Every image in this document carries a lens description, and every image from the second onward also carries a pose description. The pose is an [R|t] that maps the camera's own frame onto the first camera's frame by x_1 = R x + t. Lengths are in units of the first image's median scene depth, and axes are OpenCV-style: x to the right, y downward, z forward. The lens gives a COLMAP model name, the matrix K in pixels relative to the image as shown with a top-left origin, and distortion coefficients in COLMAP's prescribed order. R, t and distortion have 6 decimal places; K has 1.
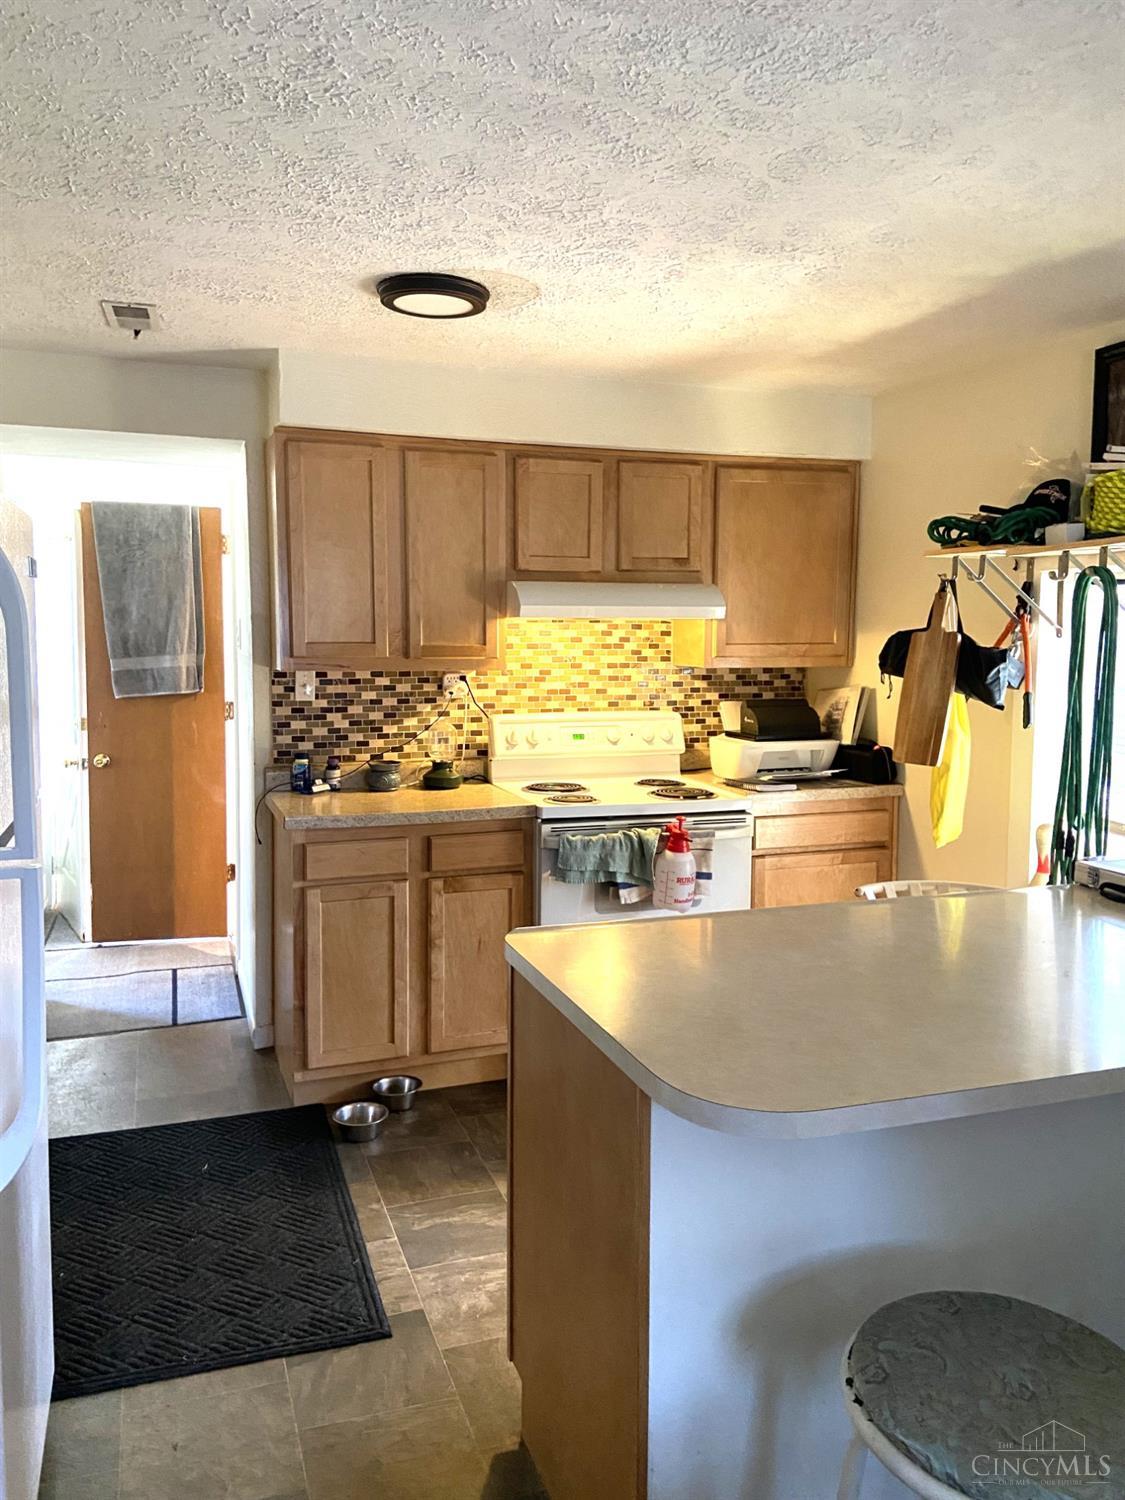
lens RADIAL K [[1129.2, 0, 564.4], [0, 1129.2, 752.0], [0, 0, 1]] dist [0.050945, -0.014951]
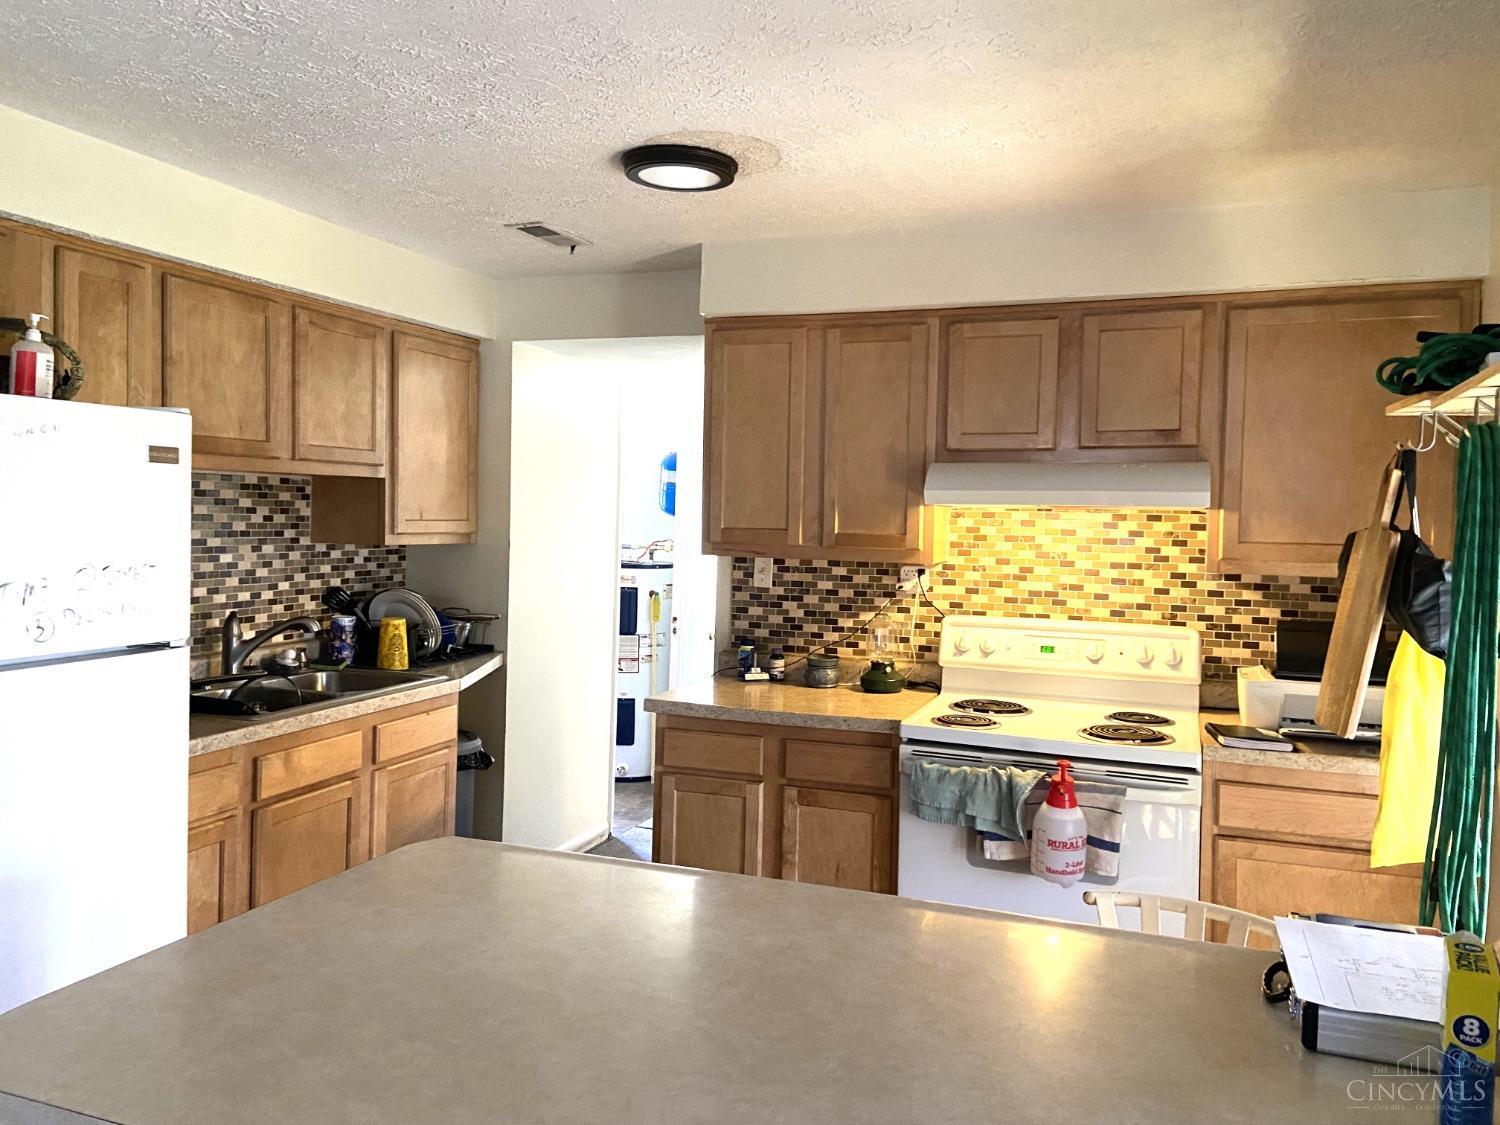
lens RADIAL K [[1129.2, 0, 750.2], [0, 1129.2, 560.0], [0, 0, 1]] dist [0.050945, -0.014951]
pose [[0.768537, 0.038256, -0.638660, 0.390426], [-0.086391, 0.995274, -0.044341, -0.024018], [0.633946, 0.089252, 0.768210, 0.232648]]
